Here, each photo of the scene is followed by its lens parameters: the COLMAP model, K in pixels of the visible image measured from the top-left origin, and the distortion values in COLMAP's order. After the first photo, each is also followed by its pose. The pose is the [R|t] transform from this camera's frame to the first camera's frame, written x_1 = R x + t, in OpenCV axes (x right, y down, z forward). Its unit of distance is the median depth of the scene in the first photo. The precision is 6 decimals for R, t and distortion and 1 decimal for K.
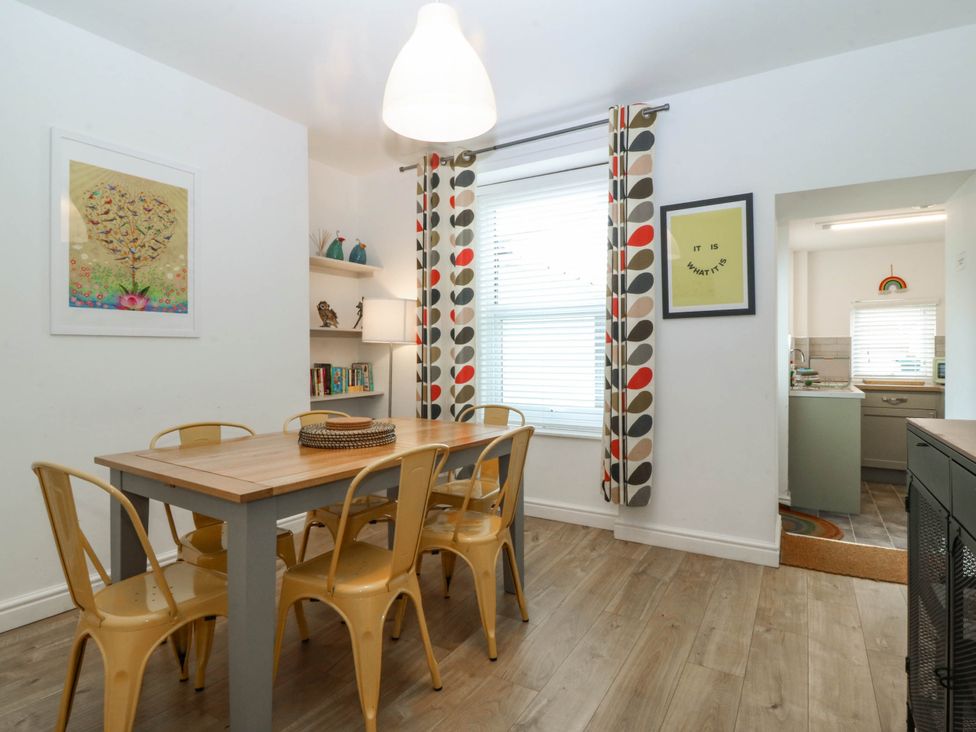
lens RADIAL K [[512.1, 0, 487.4], [0, 512.1, 354.1], [0, 0, 1]] dist [-0.017750, -0.002811]
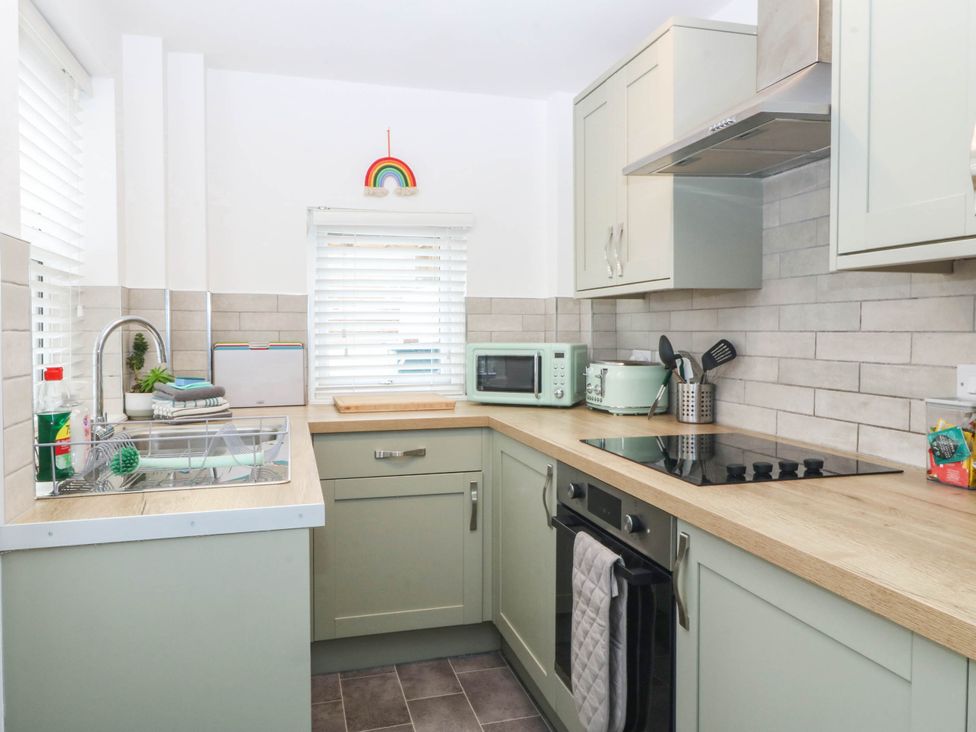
lens RADIAL K [[686.6, 0, 485.3], [0, 686.6, 363.8], [0, 0, 1]] dist [-0.013888, 0.002859]
pose [[0.669871, -0.030825, 0.741837, 0.413415], [0.004022, 0.999274, 0.037890, 0.001378], [-0.742467, -0.022398, 0.669509, 0.540039]]
